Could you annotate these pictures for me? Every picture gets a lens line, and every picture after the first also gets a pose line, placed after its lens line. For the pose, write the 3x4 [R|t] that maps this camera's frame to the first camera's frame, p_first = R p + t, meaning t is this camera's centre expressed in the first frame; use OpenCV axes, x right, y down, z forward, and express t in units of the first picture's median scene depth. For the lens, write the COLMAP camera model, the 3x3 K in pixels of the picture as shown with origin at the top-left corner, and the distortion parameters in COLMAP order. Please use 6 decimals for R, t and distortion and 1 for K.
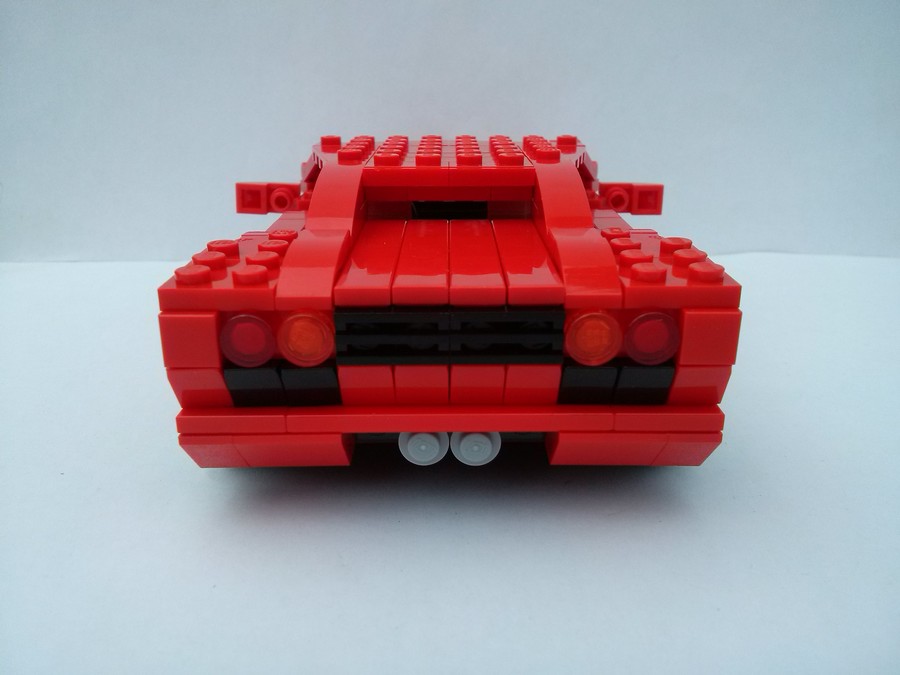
lens RADIAL K [[825.8, 0, 450.0], [0, 825.8, 337.5], [0, 0, 1]] dist [0.002974, -0.006116]
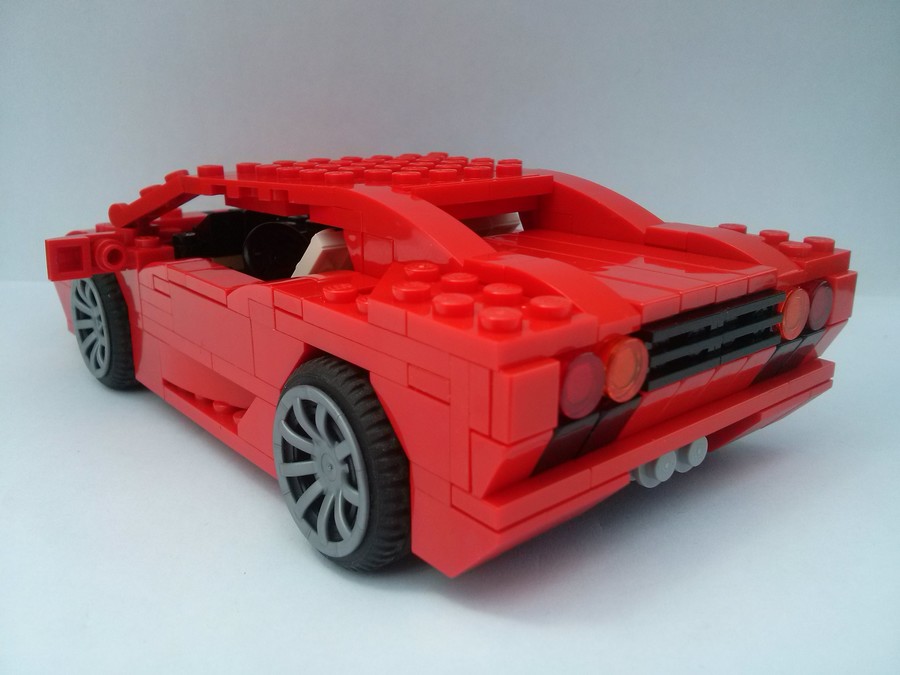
lens RADIAL K [[825.8, 0, 450.0], [0, 825.8, 337.5], [0, 0, 1]] dist [0.002974, -0.006116]
pose [[0.772802, -0.183166, 0.607641, -0.696937], [0.210139, 0.977289, 0.027335, -0.077845], [-0.598848, 0.106564, 0.793741, 0.353092]]
